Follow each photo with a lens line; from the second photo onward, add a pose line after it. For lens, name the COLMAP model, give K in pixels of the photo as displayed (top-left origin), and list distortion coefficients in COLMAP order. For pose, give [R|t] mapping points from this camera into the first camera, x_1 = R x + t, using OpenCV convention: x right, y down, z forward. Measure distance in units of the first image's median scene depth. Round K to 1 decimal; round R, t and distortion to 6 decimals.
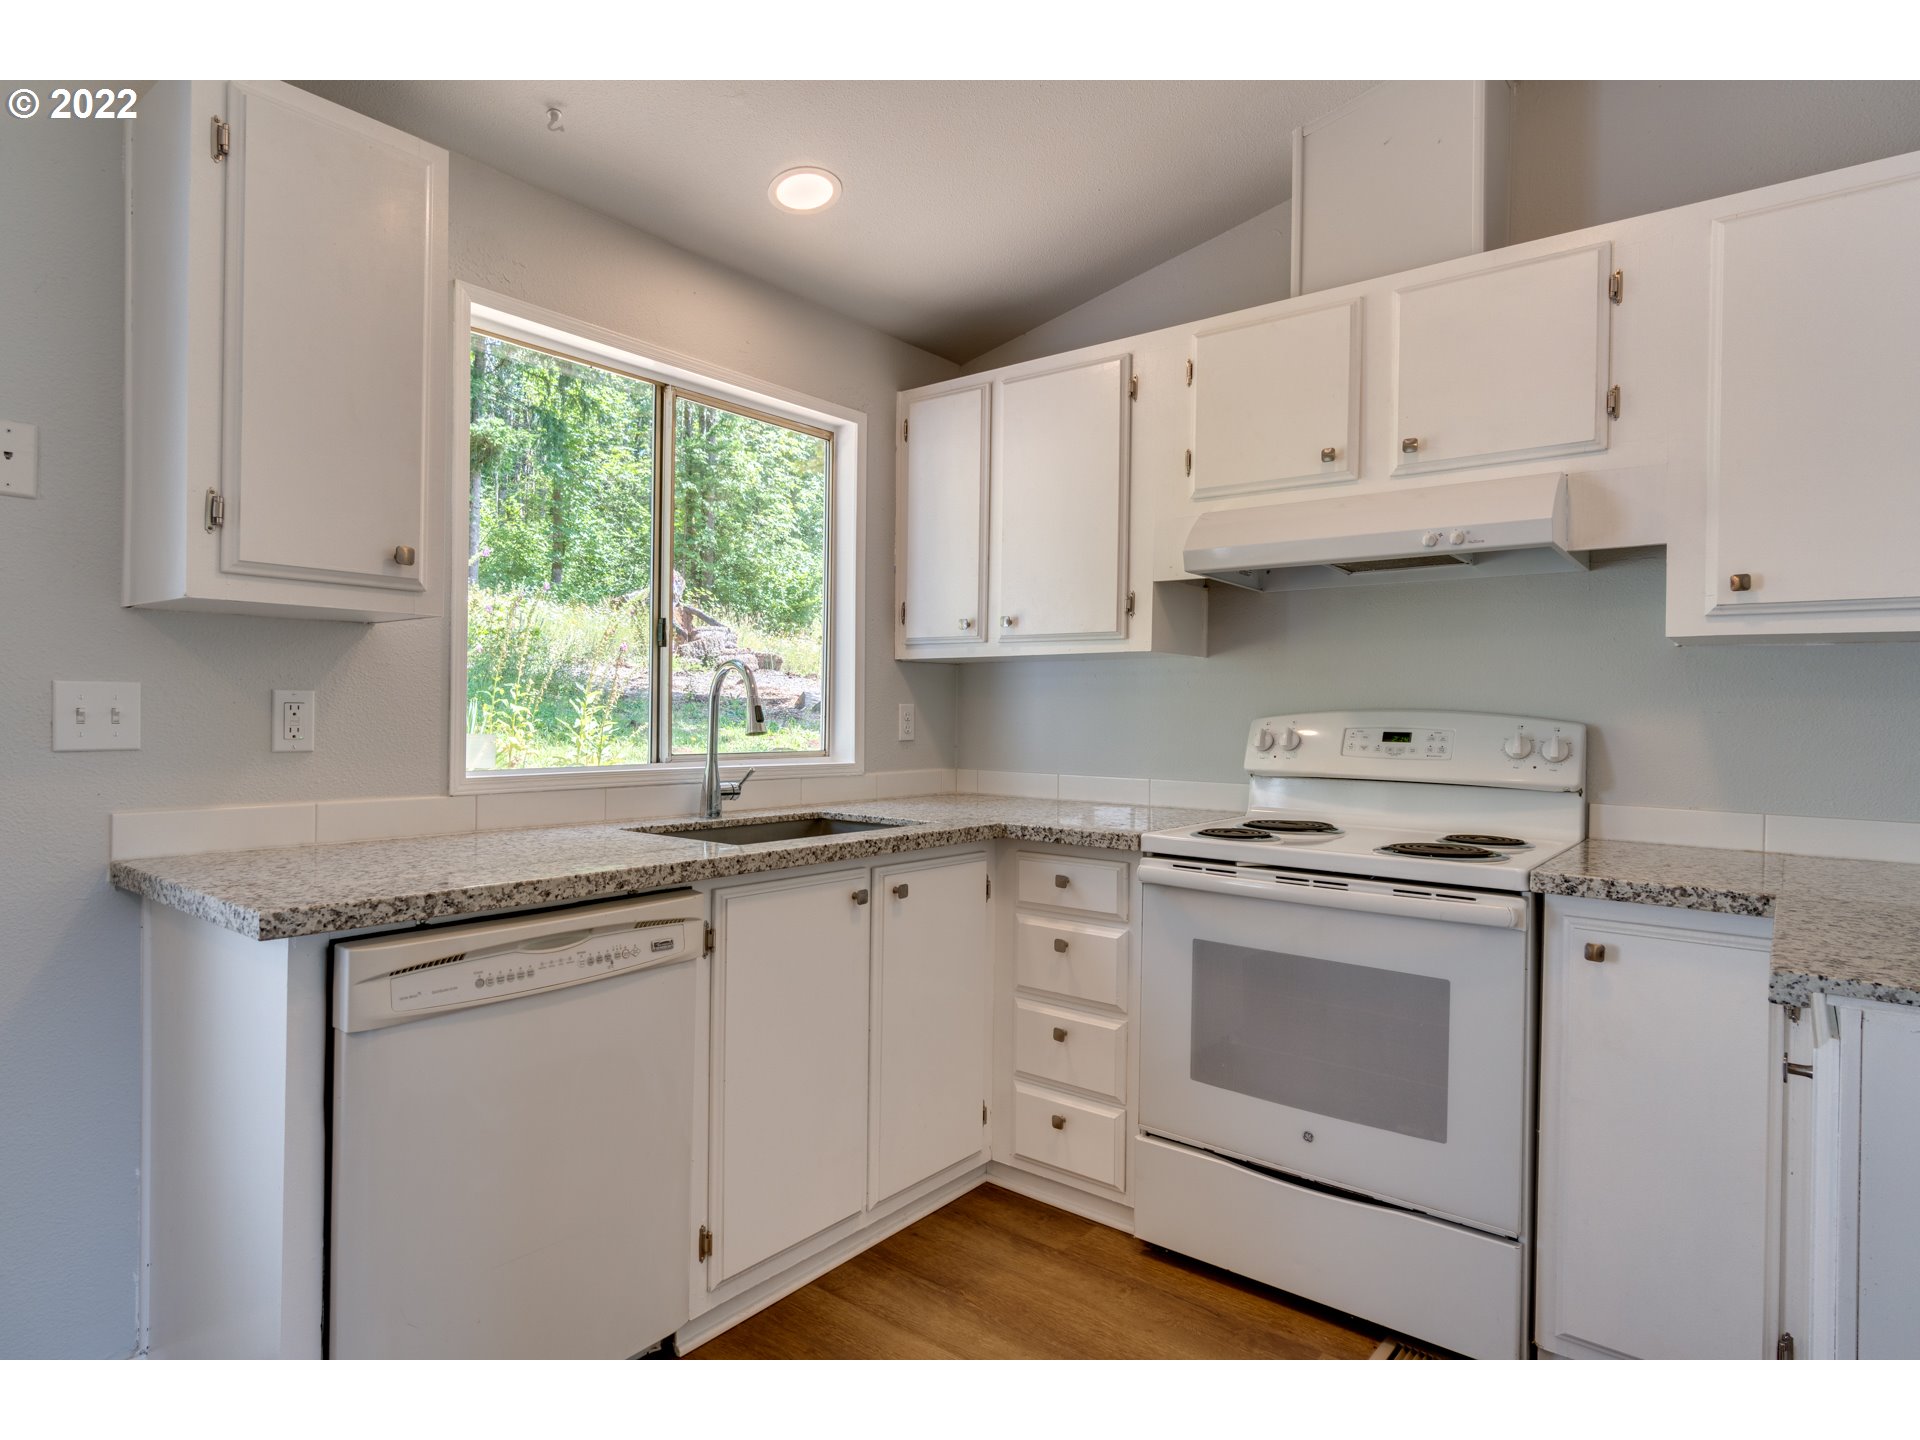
lens RADIAL K [[1063.9, 0, 946.3], [0, 1063.9, 715.0], [0, 0, 1]] dist [-0.000706, 0.002572]
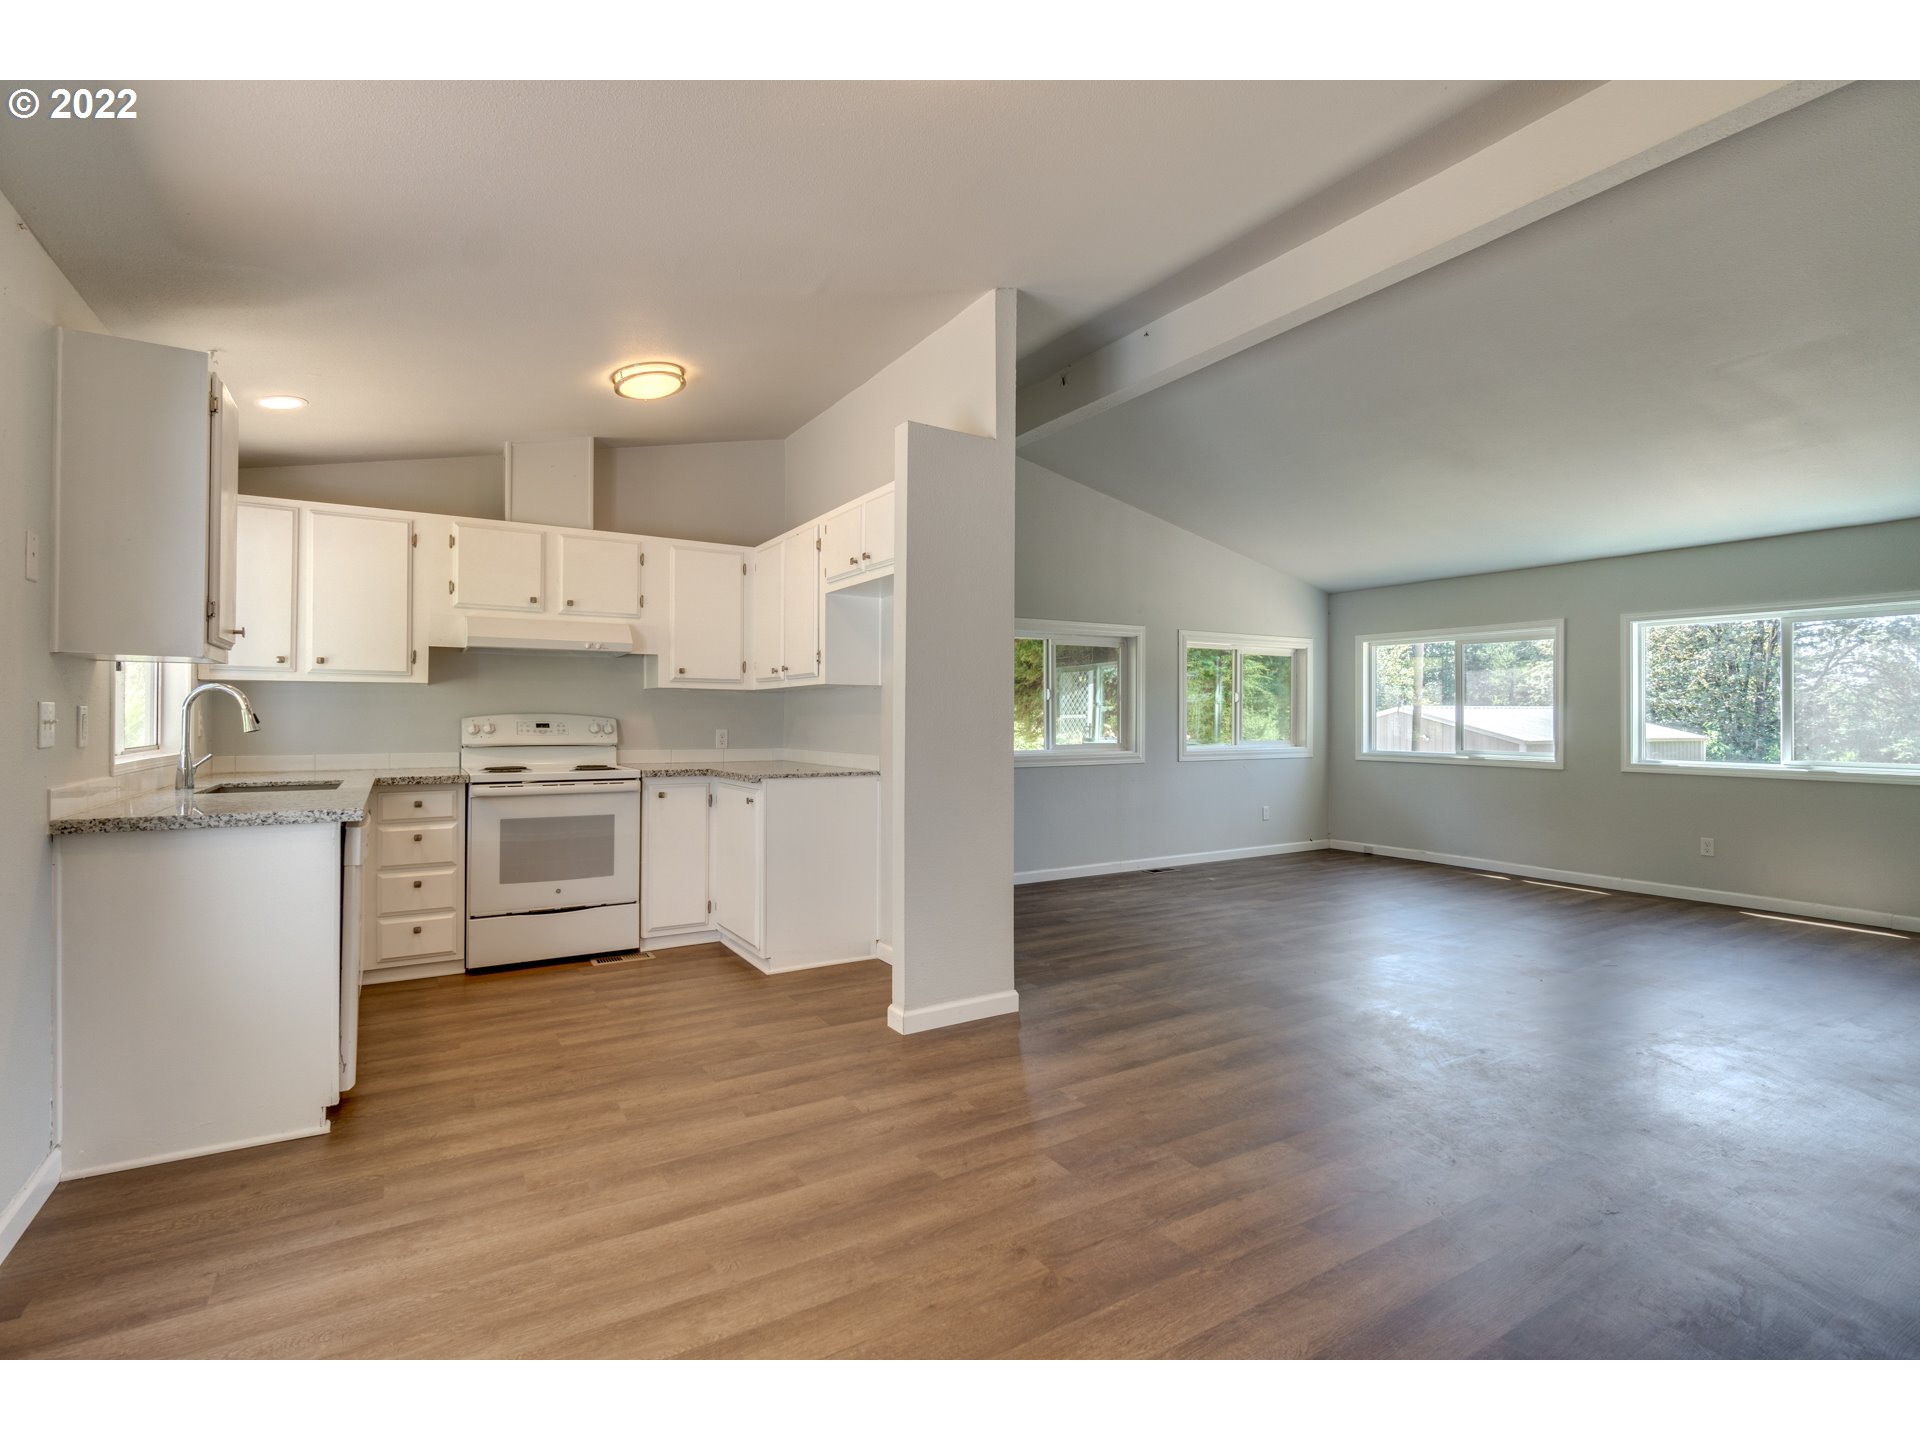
lens RADIAL K [[909.2, 0, 945.9], [0, 909.2, 714.3], [0, 0, 1]] dist [0.000679, -0.000326]
pose [[0.341558, -0.008424, 0.939823, -1.254196], [0.004275, 0.999963, 0.007410, -0.015342], [-0.939851, 0.001487, 0.341581, -0.514546]]
